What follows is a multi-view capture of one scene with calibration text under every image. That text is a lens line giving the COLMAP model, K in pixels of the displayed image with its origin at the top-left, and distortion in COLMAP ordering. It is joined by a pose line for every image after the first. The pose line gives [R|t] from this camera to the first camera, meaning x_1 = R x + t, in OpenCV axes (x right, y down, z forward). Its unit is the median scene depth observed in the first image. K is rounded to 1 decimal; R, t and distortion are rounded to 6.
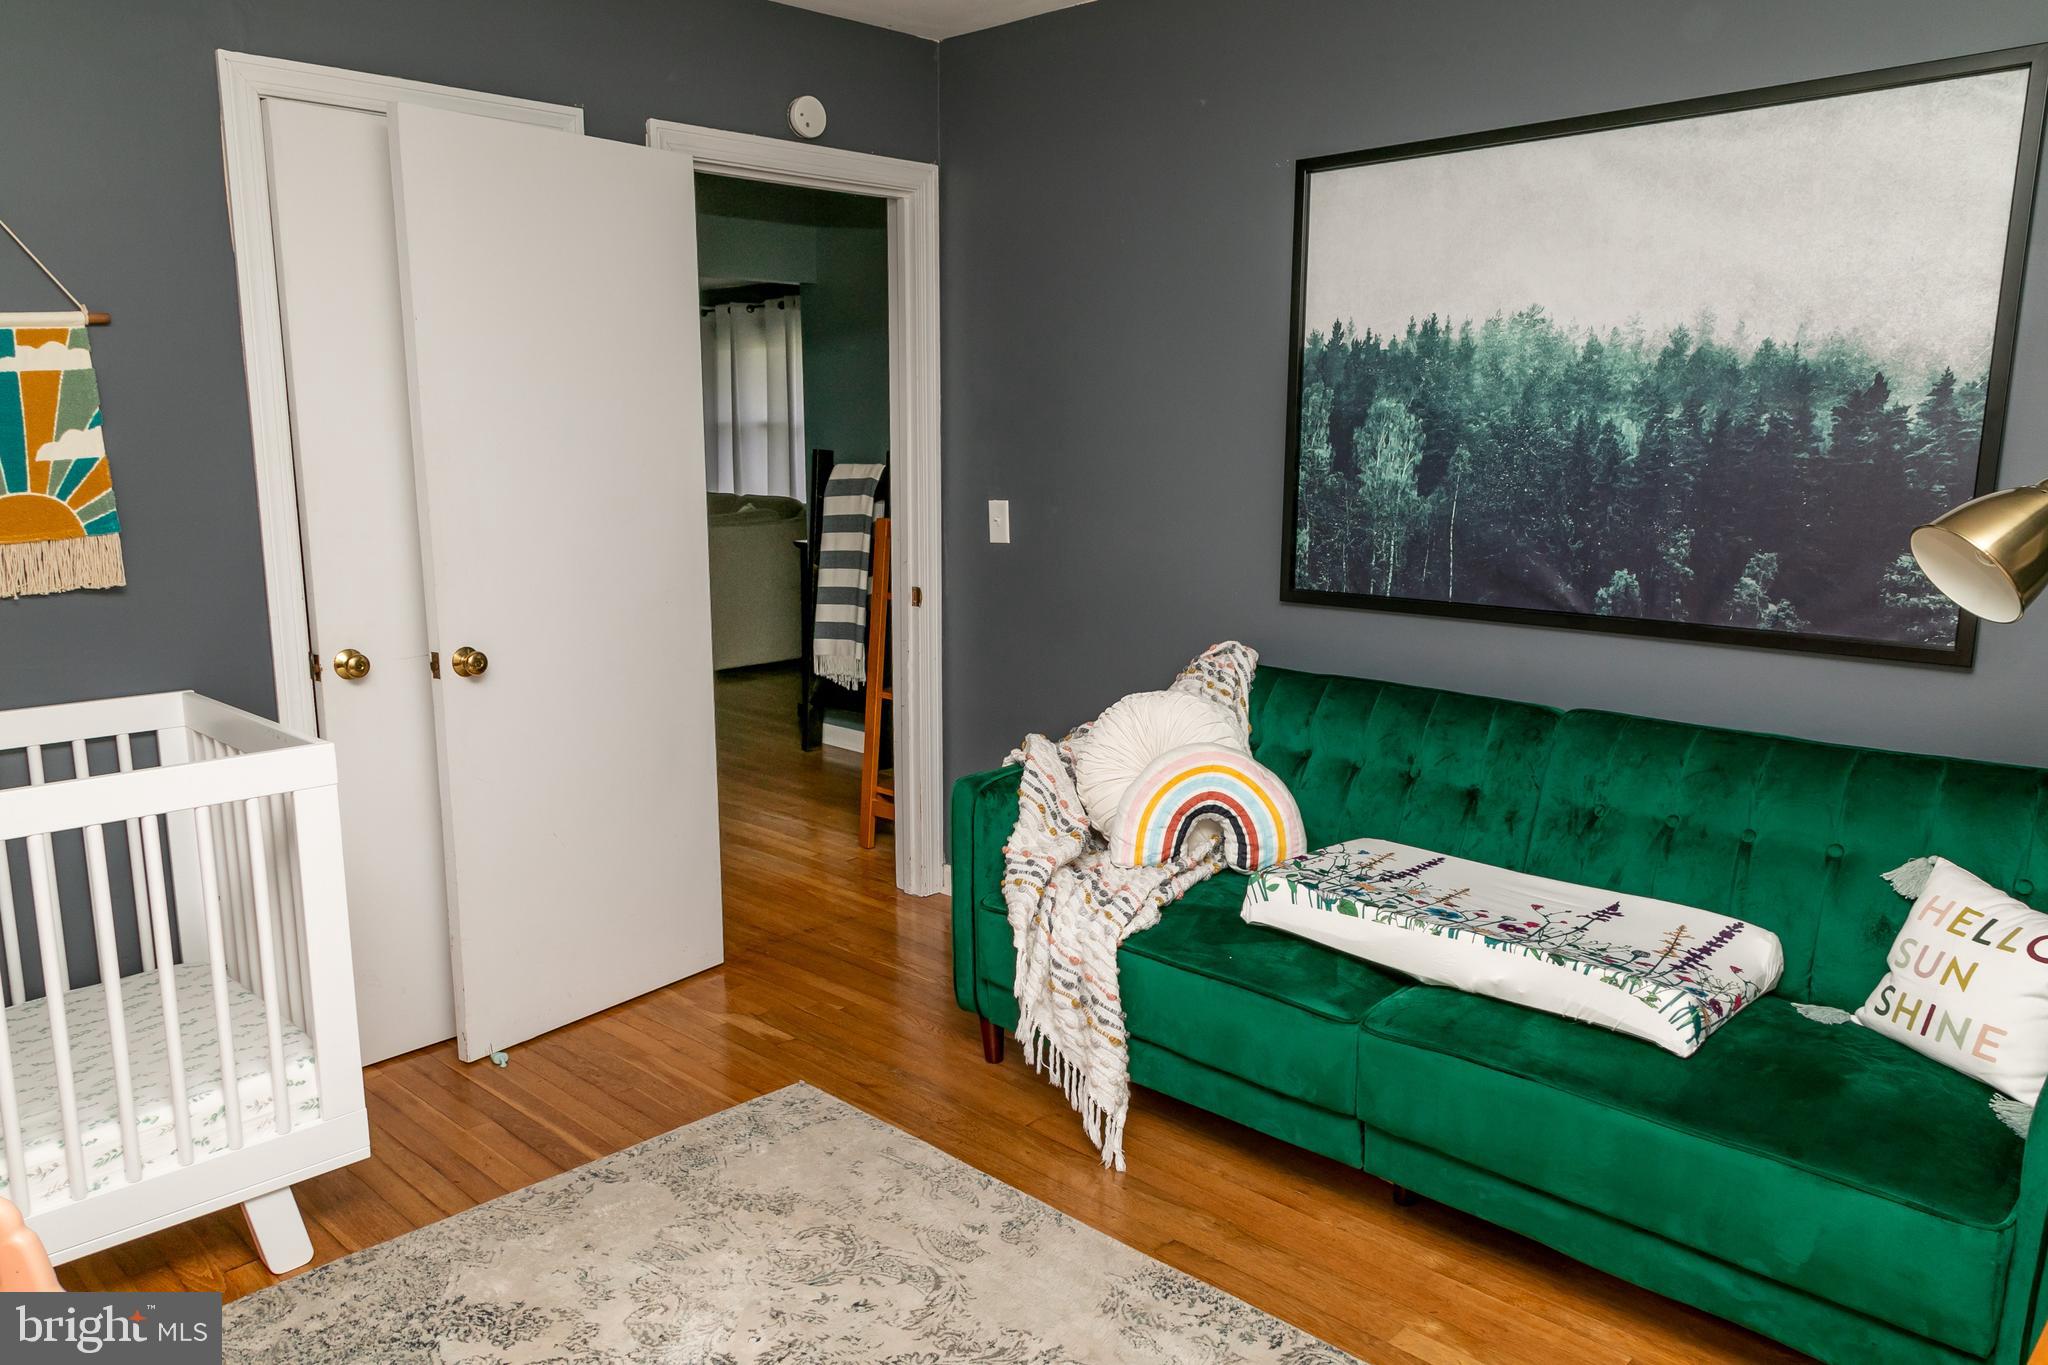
lens RADIAL K [[1438.2, 0, 1024.0], [0, 1438.2, 682.5], [0, 0, 1]] dist [0.004922, 0.005908]
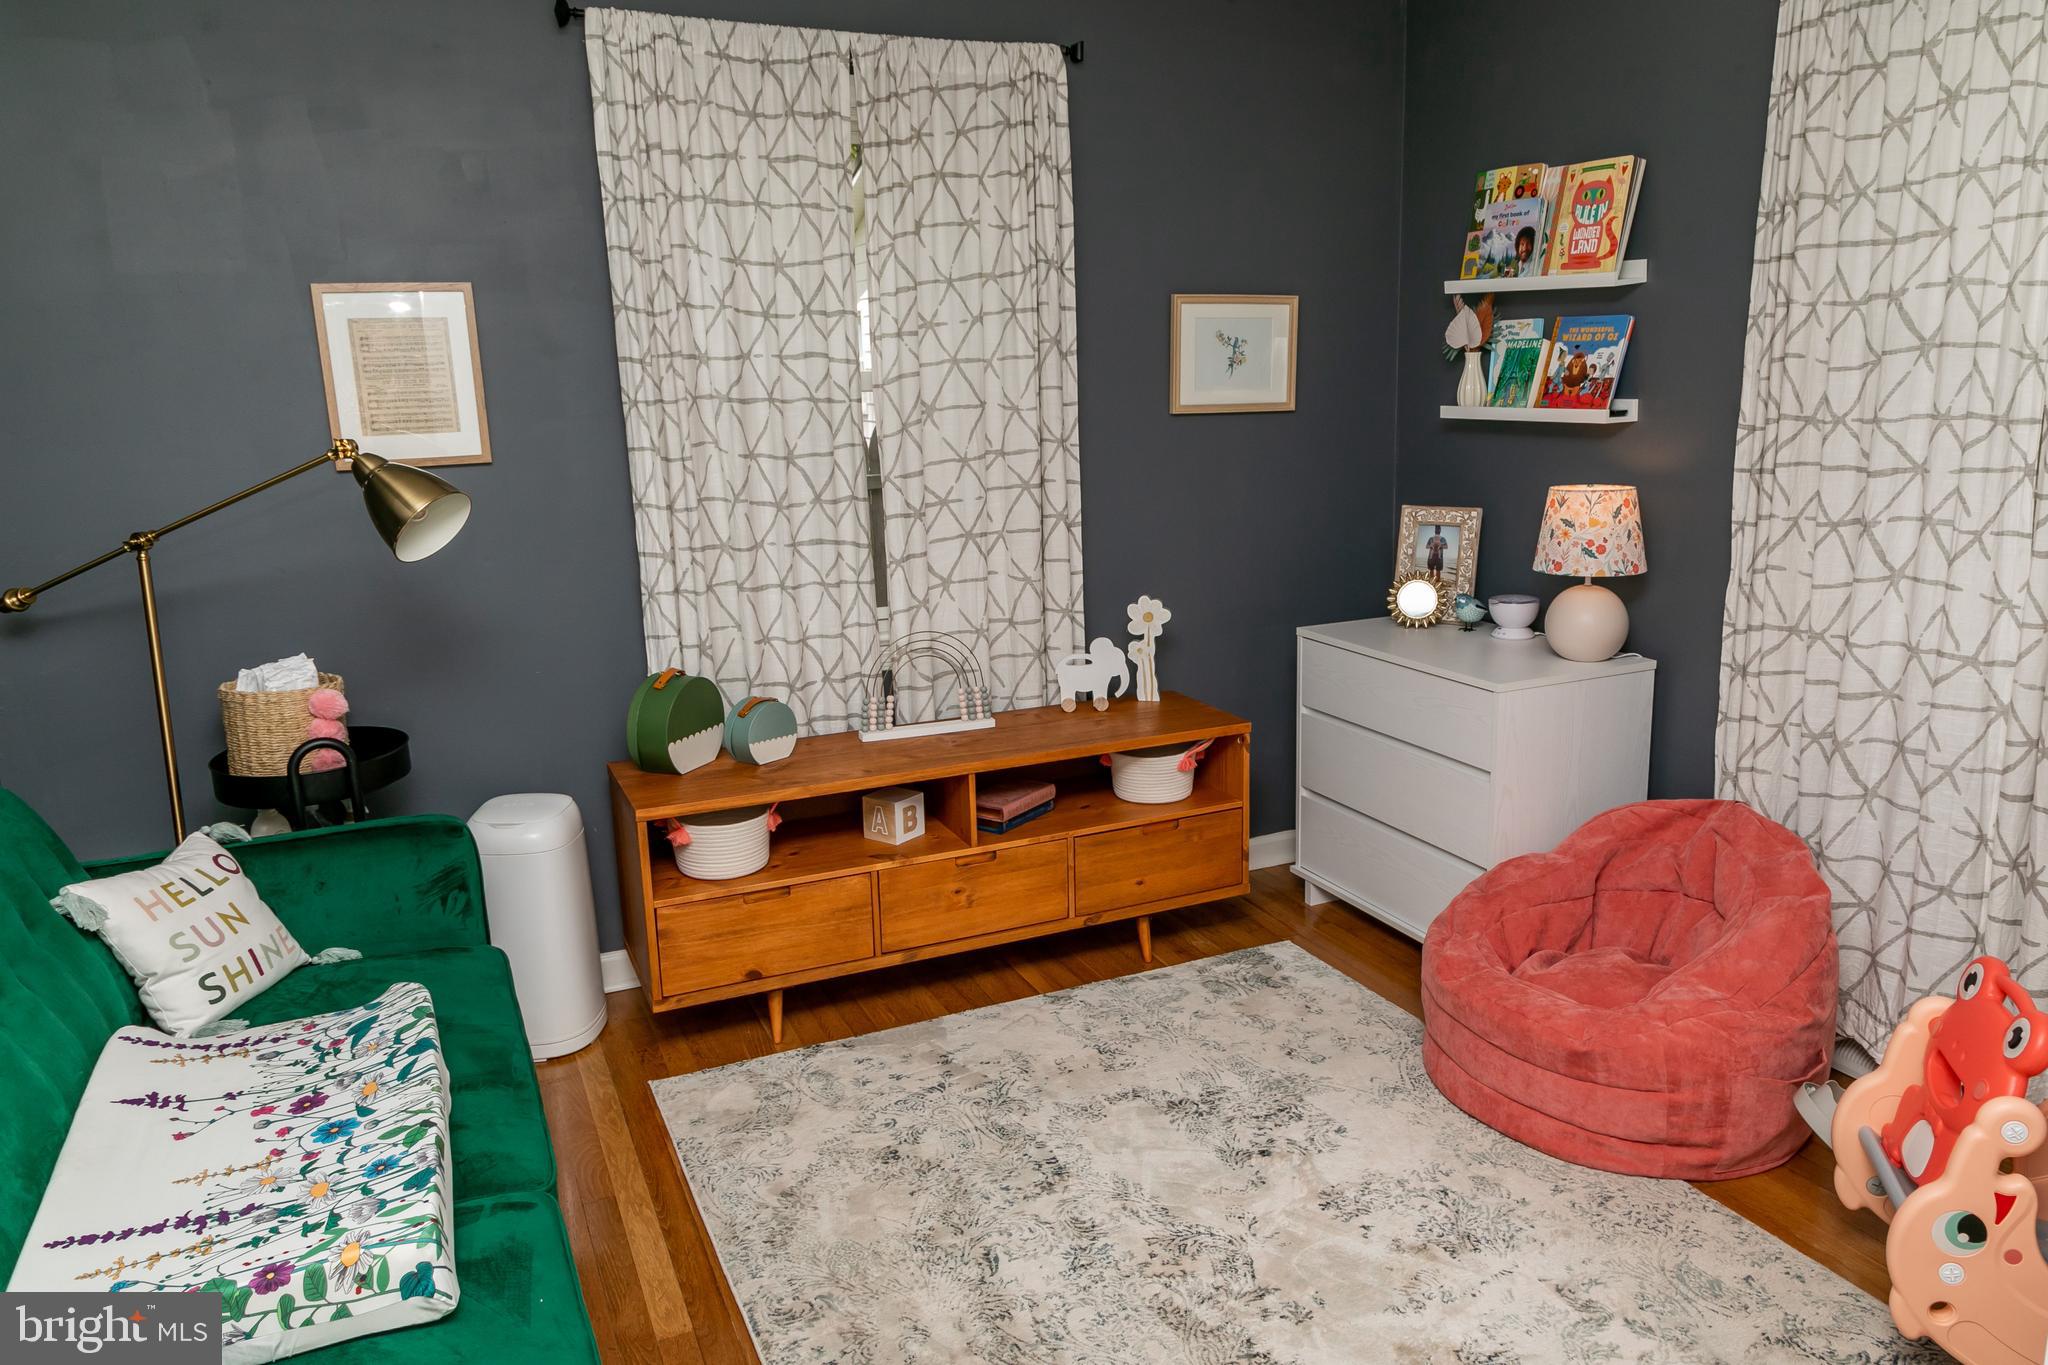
lens RADIAL K [[1438.2, 0, 1024.0], [0, 1438.2, 682.5], [0, 0, 1]] dist [0.004922, 0.005908]
pose [[-0.925683, -0.064878, 0.372694, -0.256784], [0.084397, 0.924936, 0.370634, -0.261387], [-0.368765, 0.374544, -0.850723, 1.313232]]
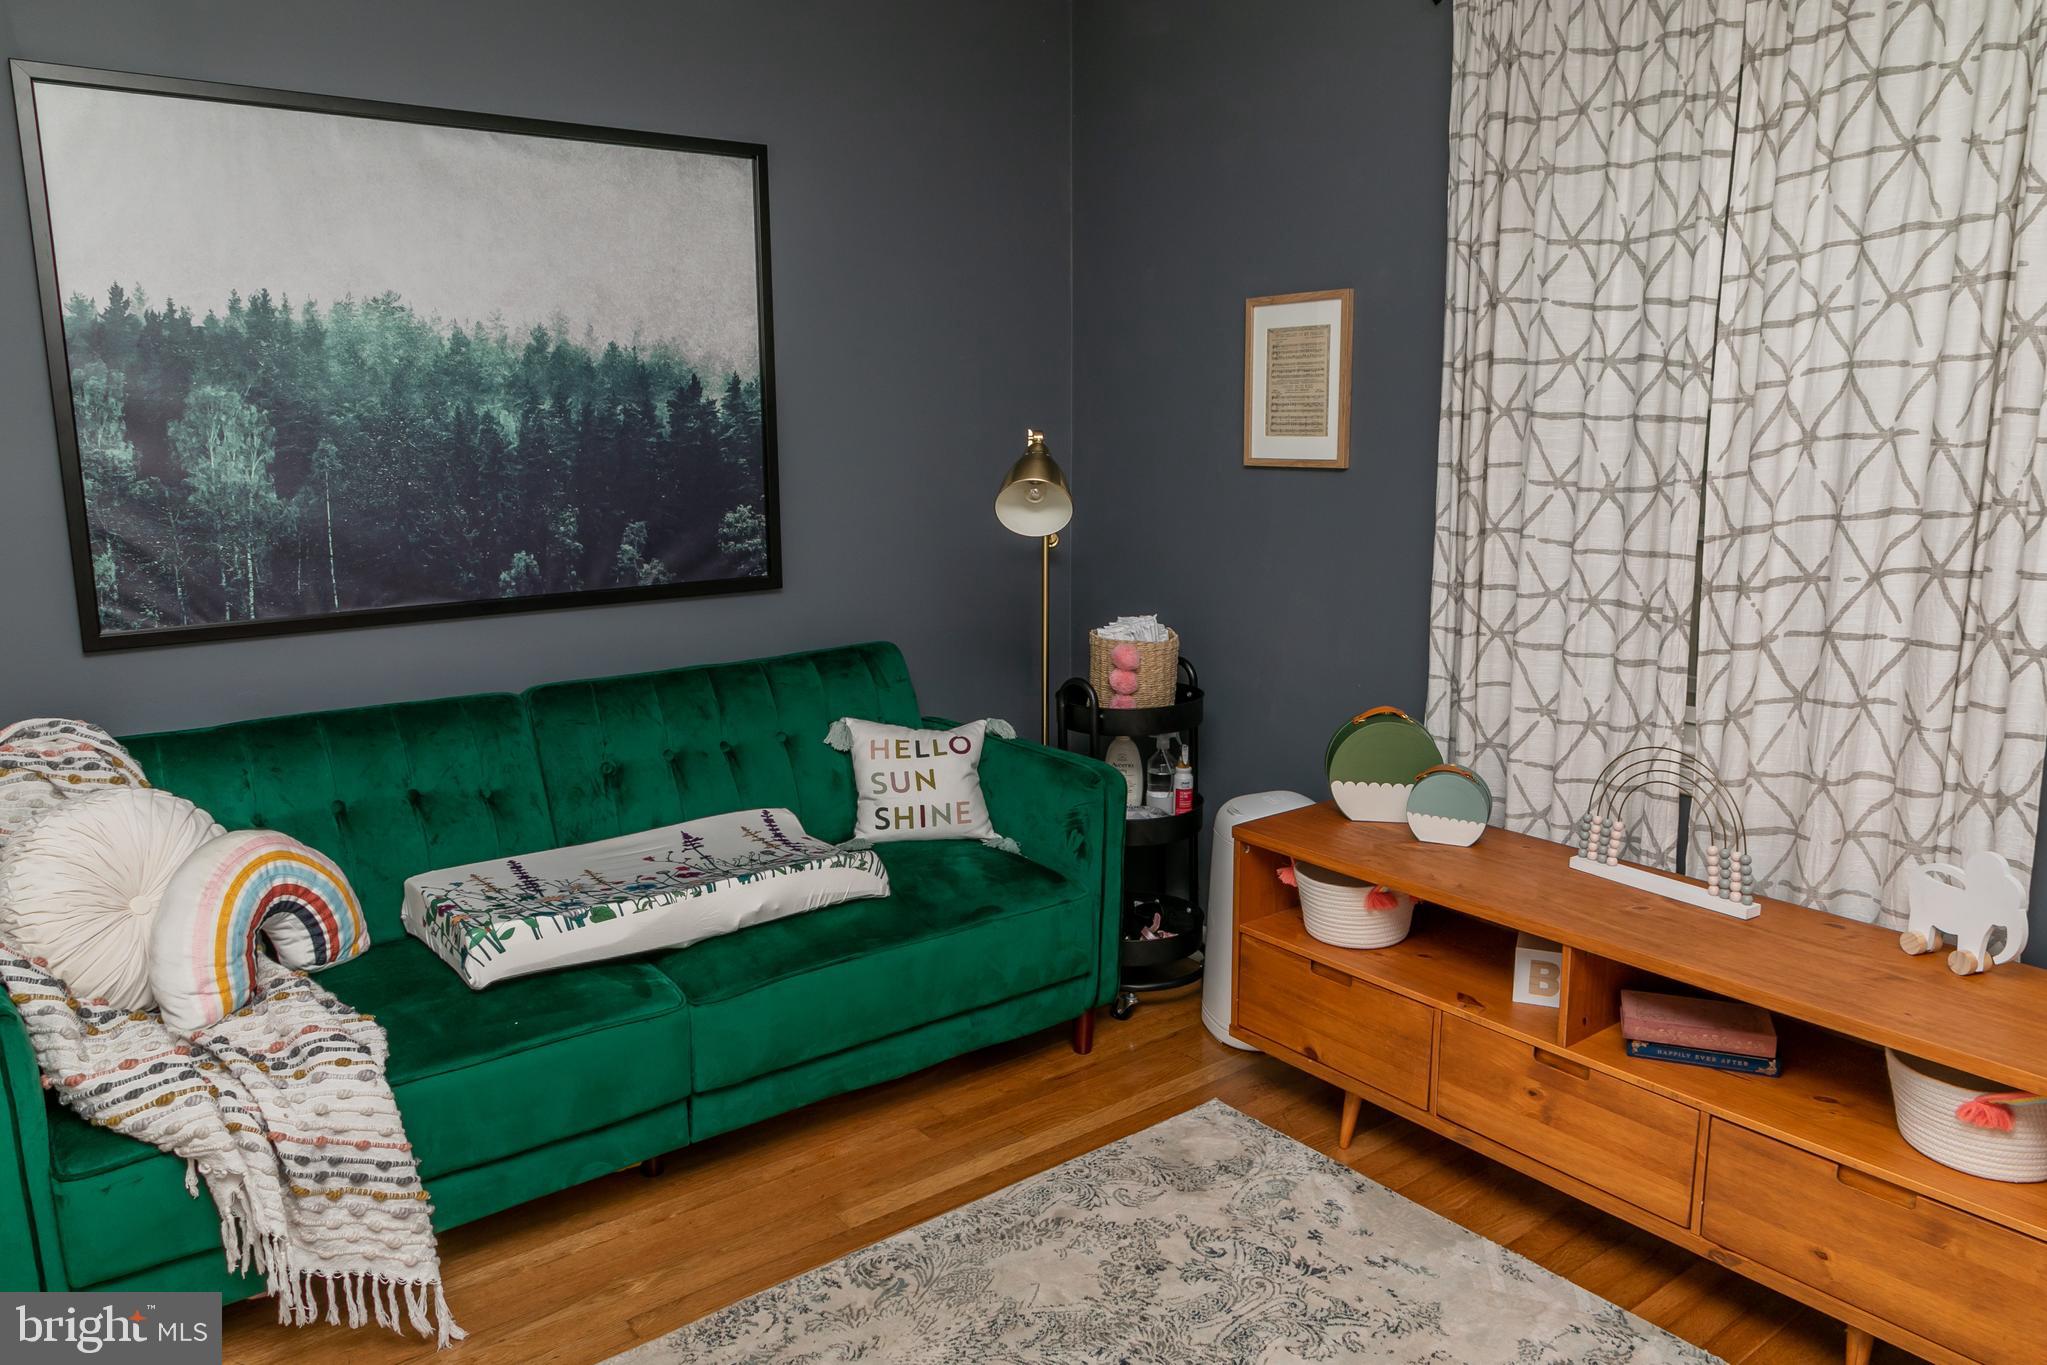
lens RADIAL K [[1437.5, 0, 1023.5], [0, 1437.5, 682.5], [0, 0, 1]] dist [0.004922, 0.005908]
pose [[0.144576, -0.193743, 0.970341, -0.614640], [0.174182, 0.970314, 0.167785, -0.104161], [-0.974042, 0.144759, 0.174031, 0.495029]]
